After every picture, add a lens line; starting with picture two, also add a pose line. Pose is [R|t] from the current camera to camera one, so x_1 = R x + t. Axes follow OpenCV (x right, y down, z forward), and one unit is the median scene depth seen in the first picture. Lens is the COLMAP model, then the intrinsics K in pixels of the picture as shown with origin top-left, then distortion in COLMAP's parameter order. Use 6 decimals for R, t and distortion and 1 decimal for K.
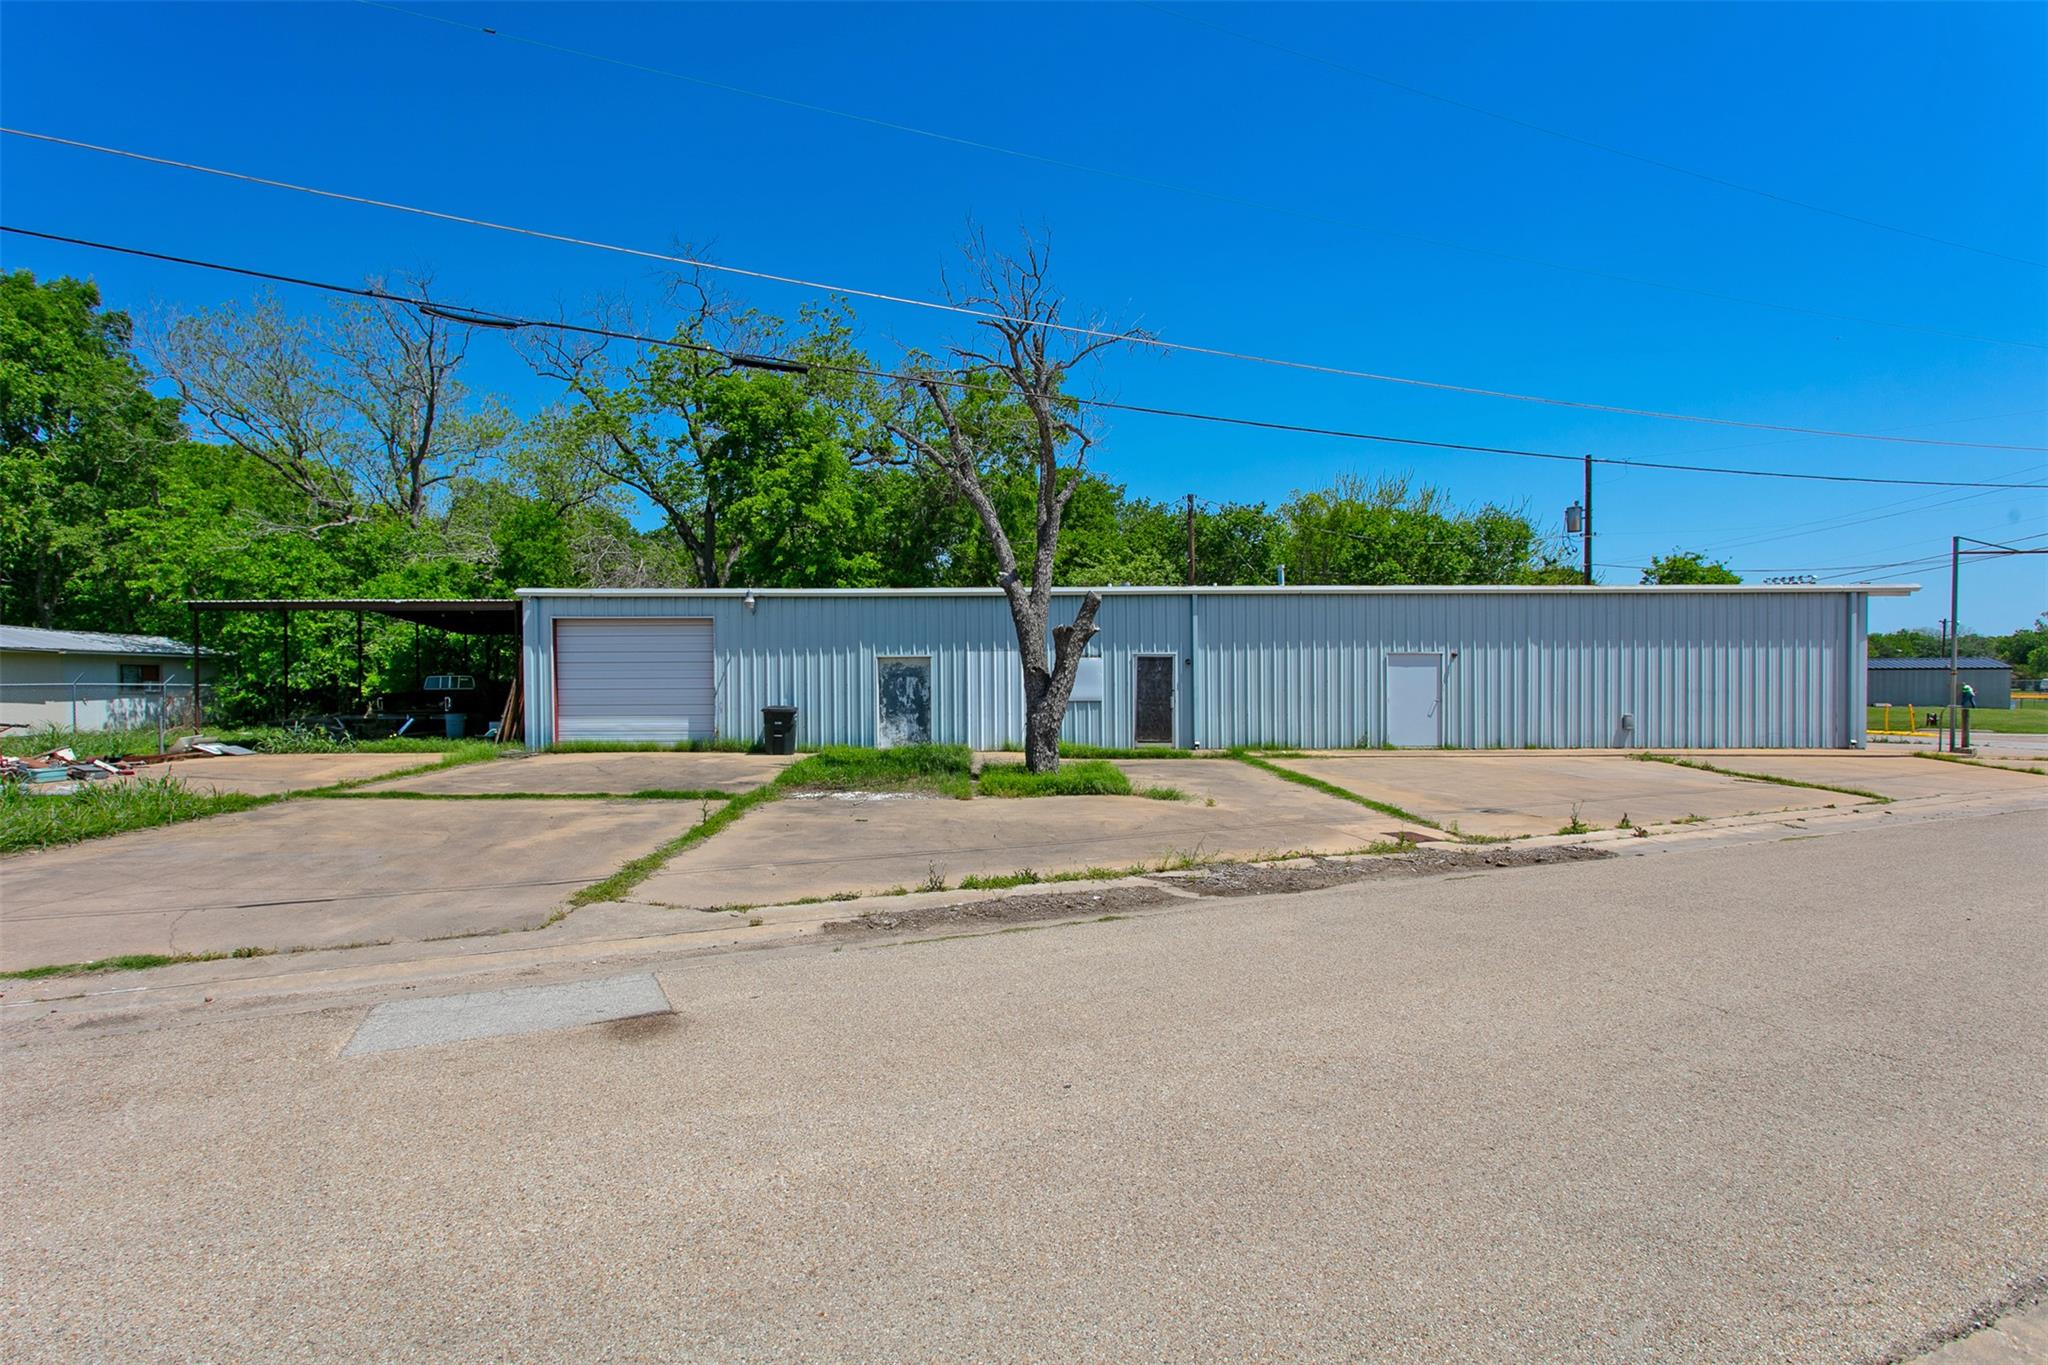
lens RADIAL K [[985.4, 0, 1024.0], [0, 985.4, 682.5], [0, 0, 1]] dist [-0.001804, -0.000076]
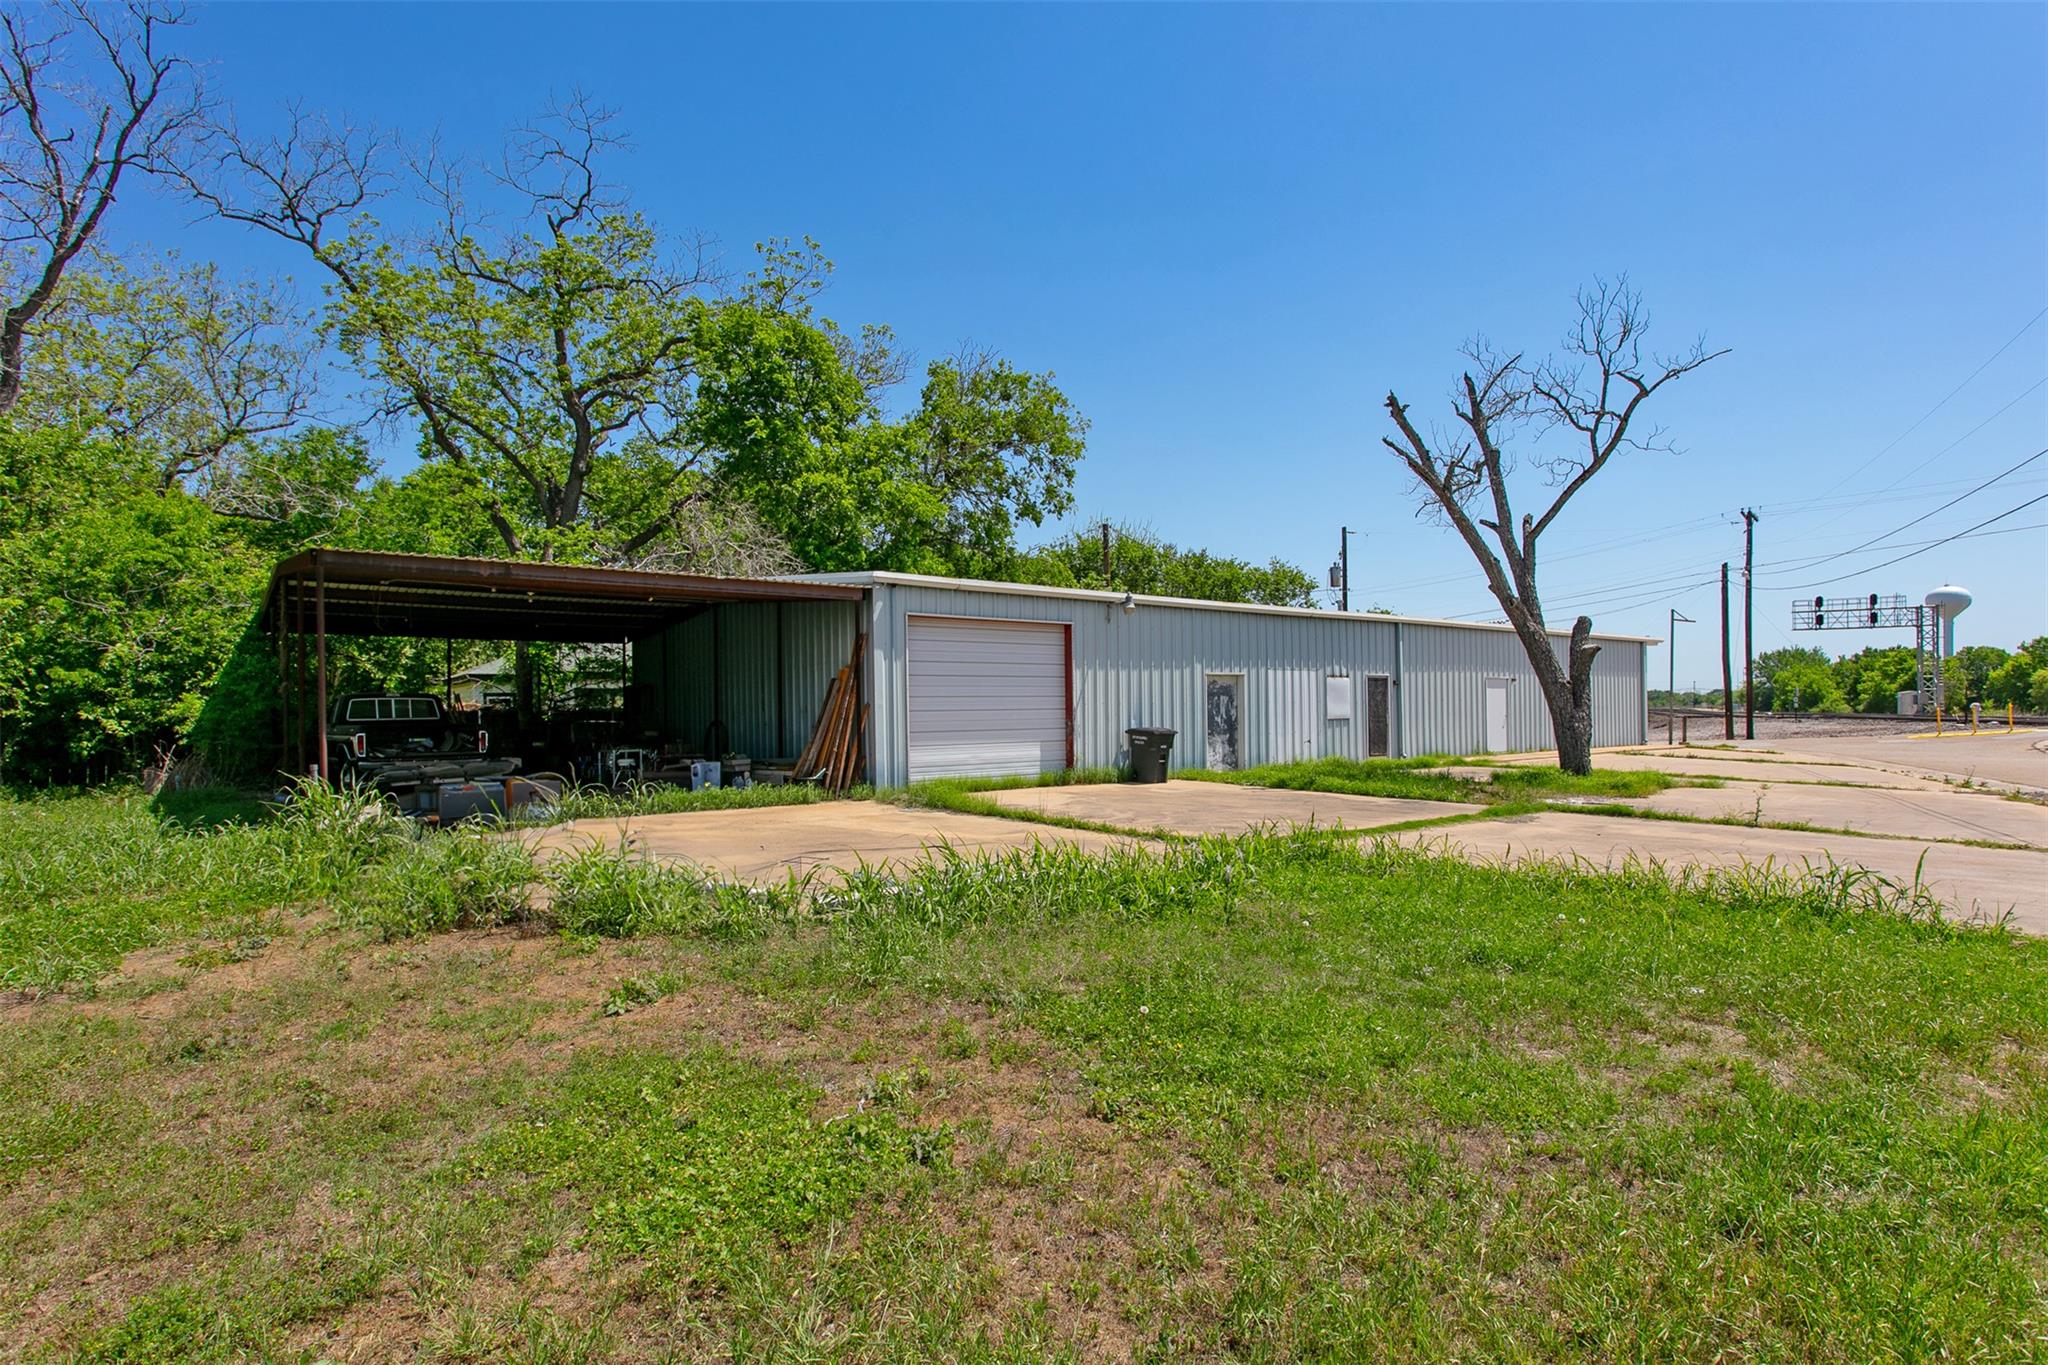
lens RADIAL K [[1049.3, 0, 1032.0], [0, 1049.3, 705.6], [0, 0, 1]] dist [0.000481, 0.000181]
pose [[0.782733, -0.002383, 0.622353, -0.889897], [0.014555, 0.999789, -0.014477, 0.016123], [-0.622188, 0.020390, 0.782602, 0.322238]]
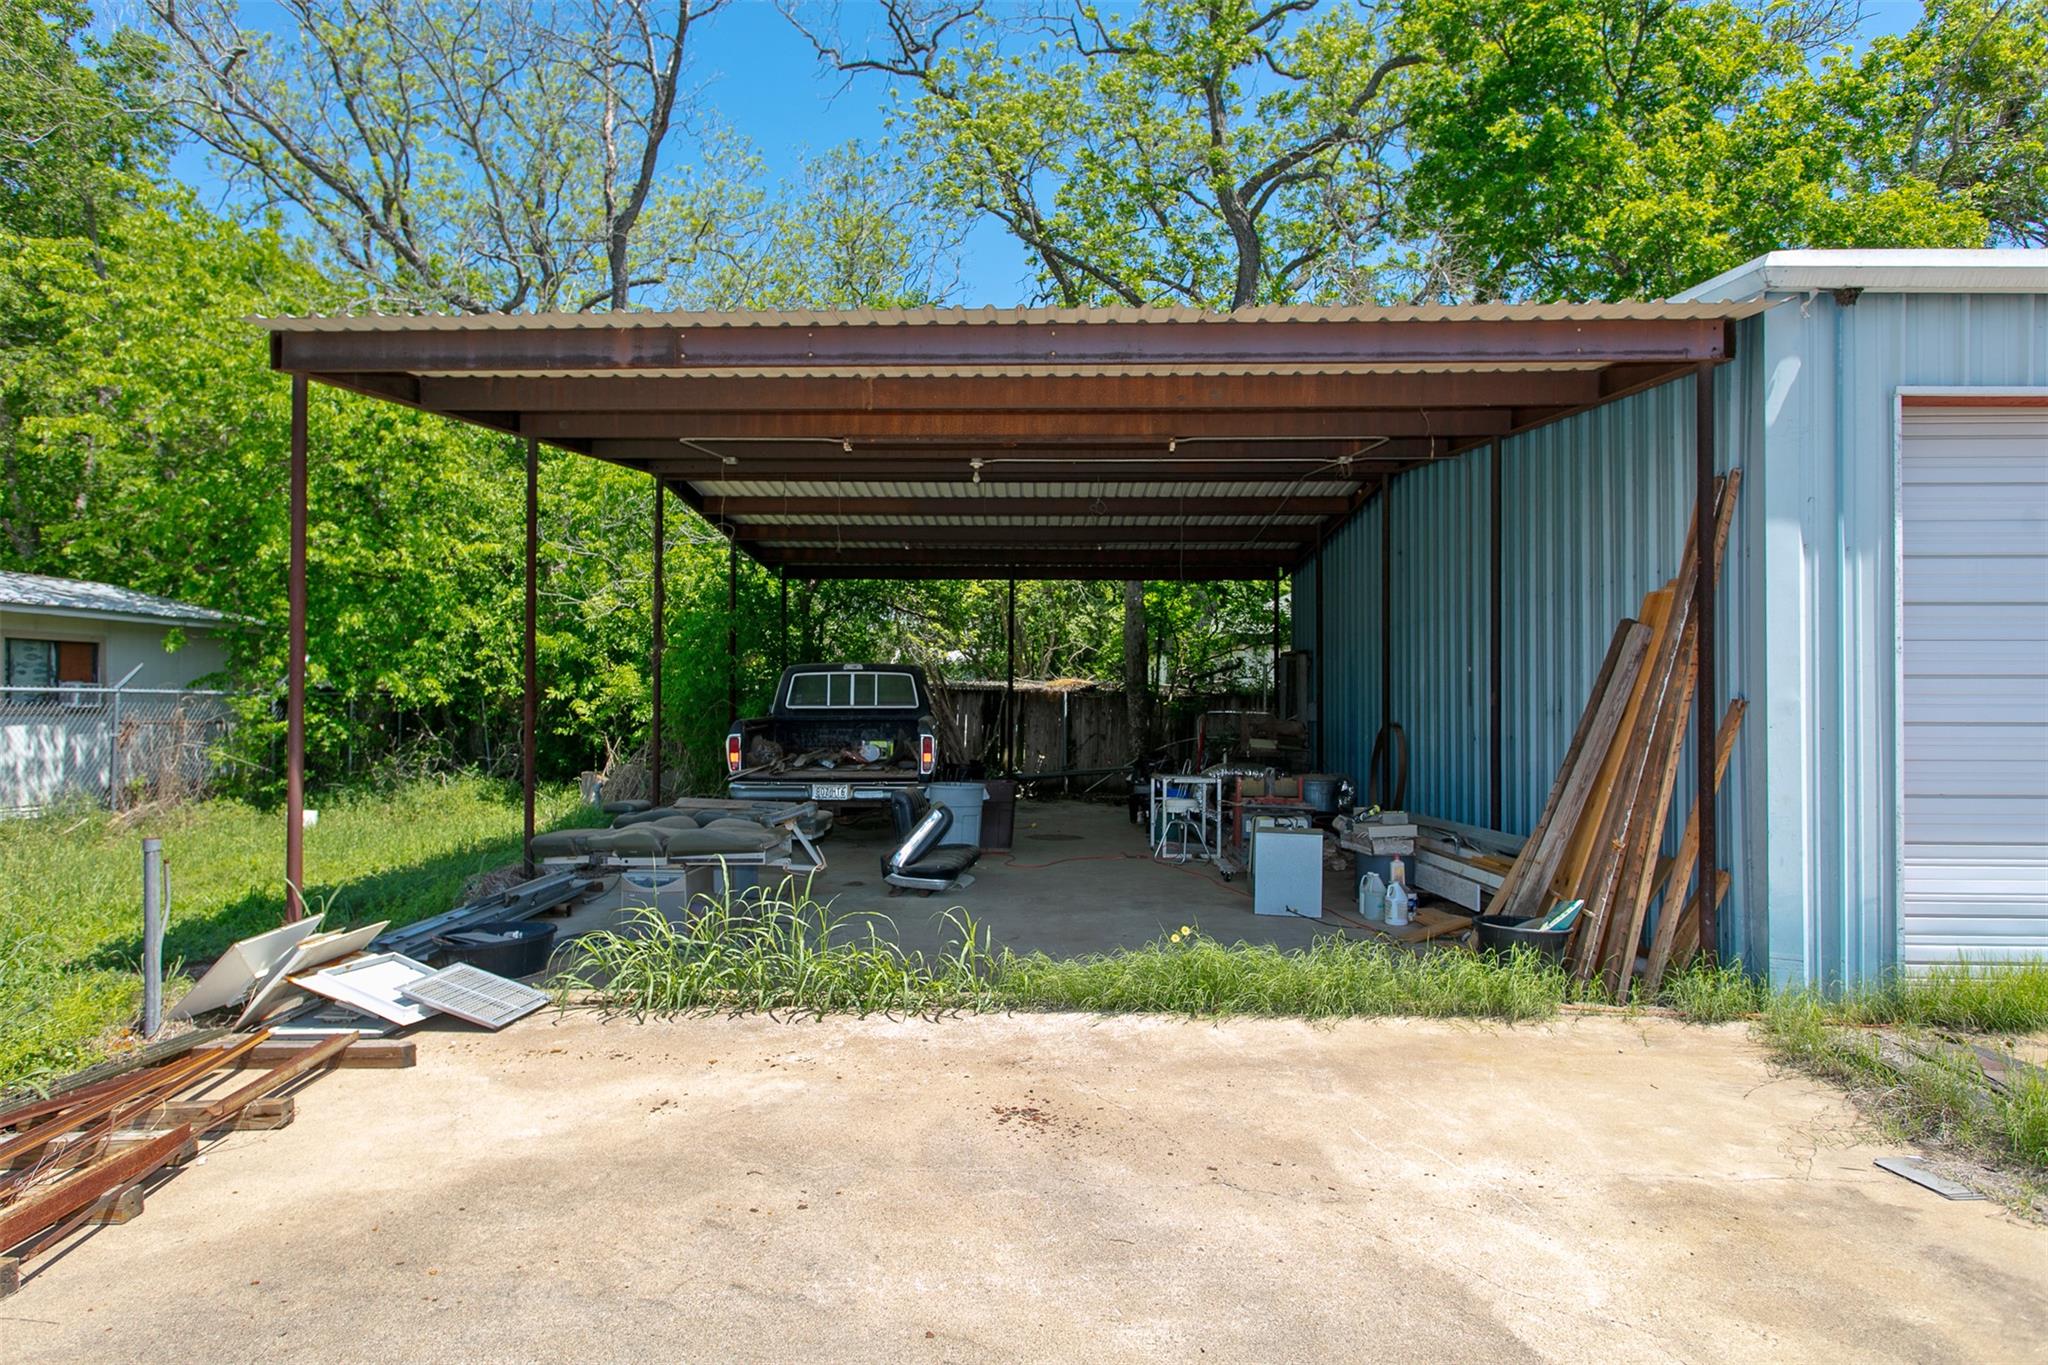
lens RADIAL K [[1199.5, 0, 1024.0], [0, 1199.5, 682.5], [0, 0, 1]] dist [-0.007267, -0.002428]
pose [[0.998907, 0.008766, -0.045908, -0.653552], [-0.009485, 0.999835, -0.015464, 0.003780], [0.045765, 0.015883, 0.998826, 0.724151]]
